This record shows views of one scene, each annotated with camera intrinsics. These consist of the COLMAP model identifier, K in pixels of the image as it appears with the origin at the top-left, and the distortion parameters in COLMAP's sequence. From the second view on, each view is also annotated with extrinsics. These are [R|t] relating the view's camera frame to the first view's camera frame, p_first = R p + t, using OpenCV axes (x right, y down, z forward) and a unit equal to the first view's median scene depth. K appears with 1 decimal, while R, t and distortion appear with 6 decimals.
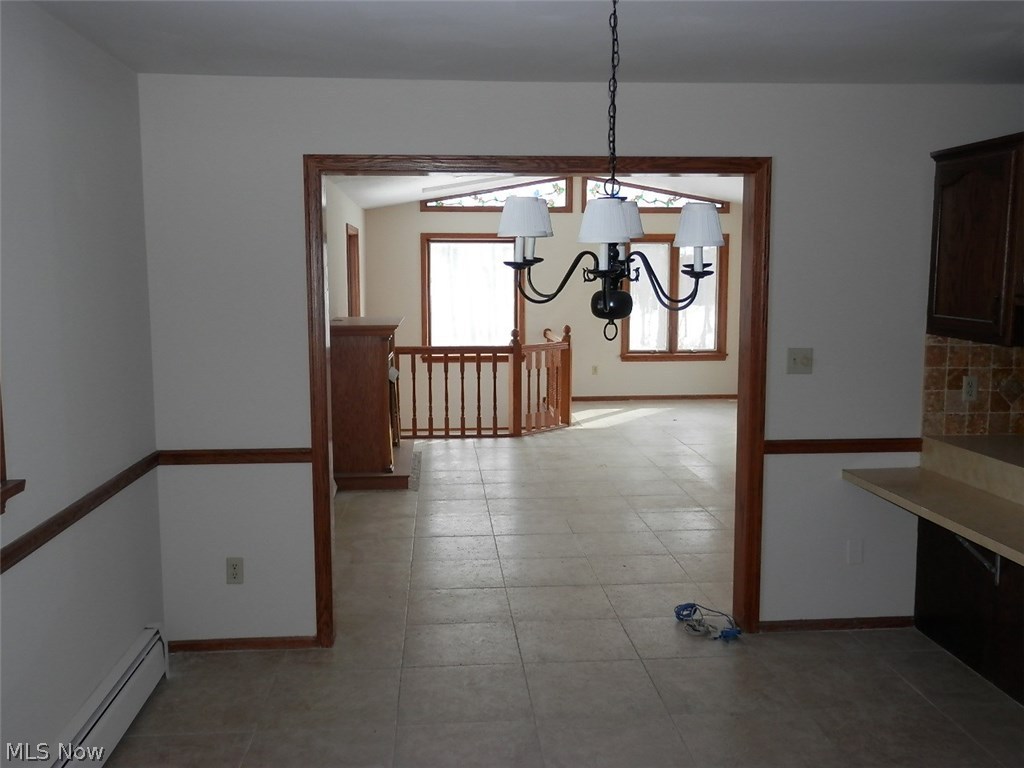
lens RADIAL K [[954.5, 0, 511.2], [0, 954.5, 386.7], [0, 0, 1]] dist [0.063921, 0.000000]
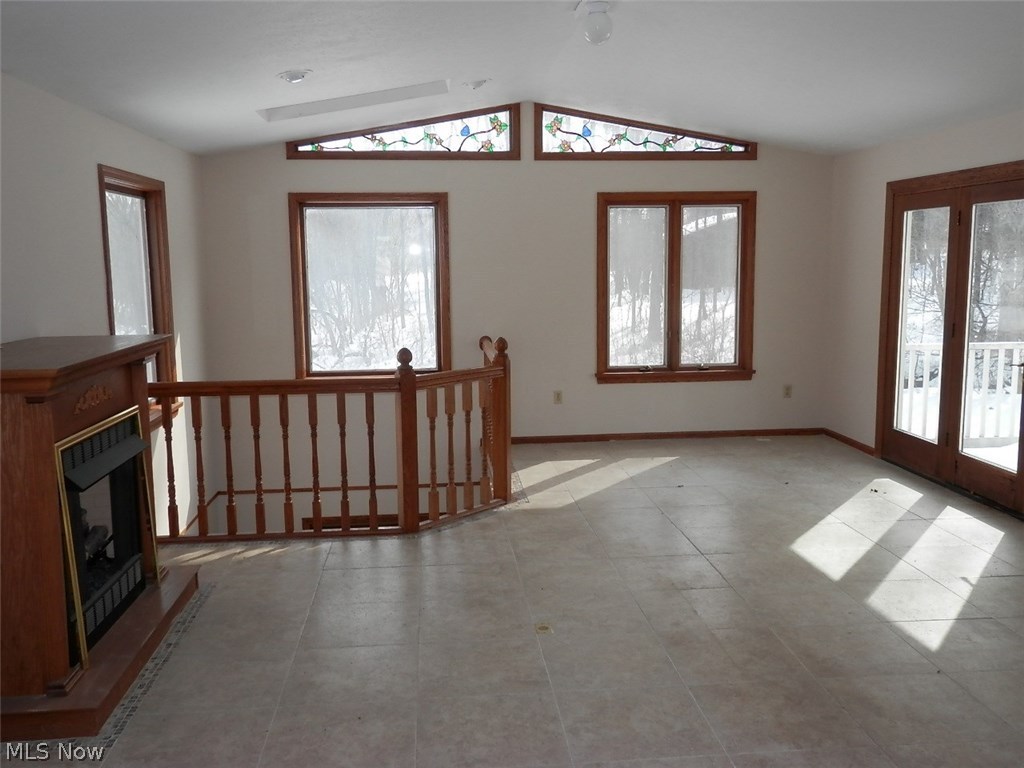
lens RADIAL K [[954.5, 0, 513.8], [0, 954.5, 383.7], [0, 0, 1]] dist [0.063921, 0.000000]
pose [[0.999896, -0.009850, 0.010544, 0.050842], [0.009693, 0.999843, 0.014853, -0.037772], [-0.010689, -0.014749, 0.999834, 0.337243]]
